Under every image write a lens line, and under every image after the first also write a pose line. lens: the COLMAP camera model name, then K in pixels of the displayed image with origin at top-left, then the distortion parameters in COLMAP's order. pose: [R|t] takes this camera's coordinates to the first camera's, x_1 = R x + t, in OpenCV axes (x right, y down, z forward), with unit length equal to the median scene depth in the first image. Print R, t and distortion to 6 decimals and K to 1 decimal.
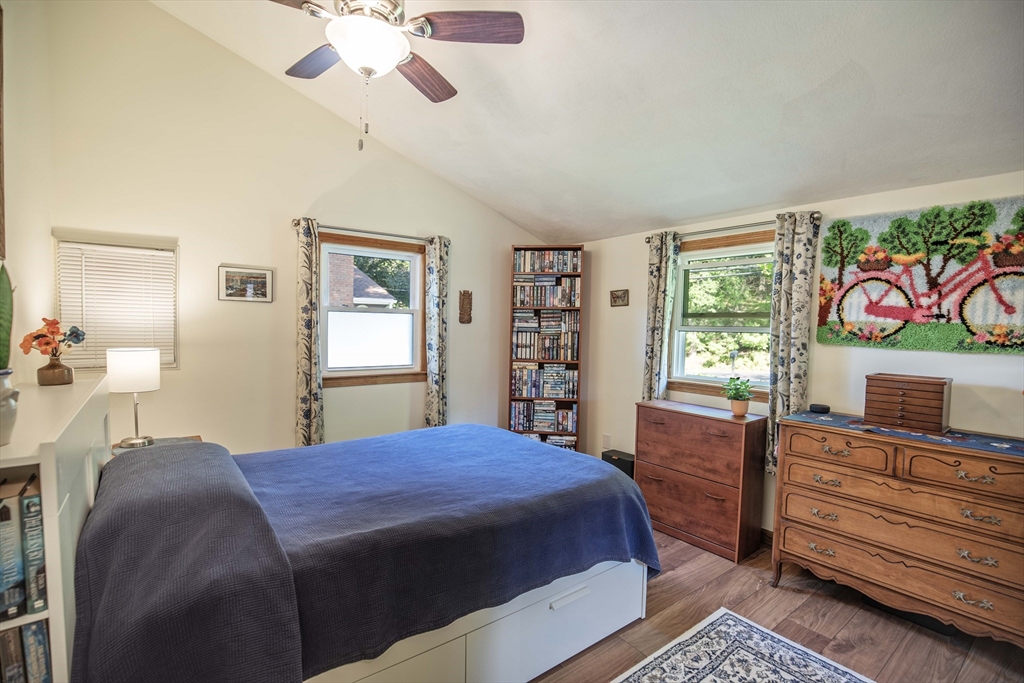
lens RADIAL K [[478.2, 0, 512.0], [0, 478.2, 349.9], [0, 0, 1]] dist [-0.040610, 0.009247]
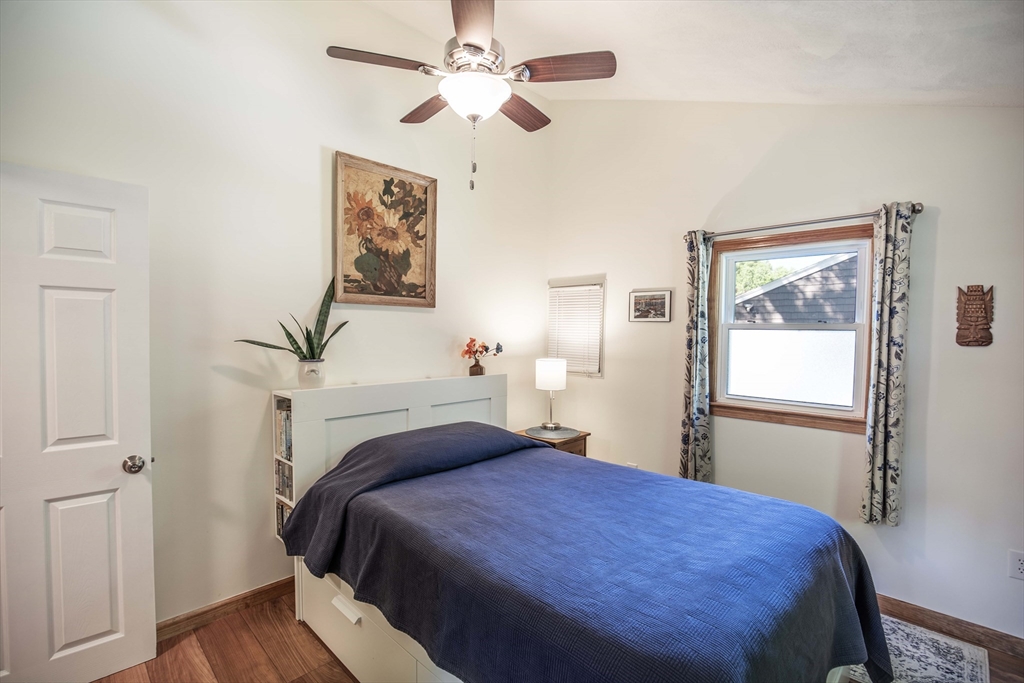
lens RADIAL K [[478.2, 0, 512.0], [0, 478.2, 349.9], [0, 0, 1]] dist [-0.040610, 0.009247]
pose [[0.128438, 0.021176, -0.991491, 0.457659], [-0.062008, 0.997987, 0.013282, -0.032751], [0.989777, 0.059774, 0.129492, 0.532877]]
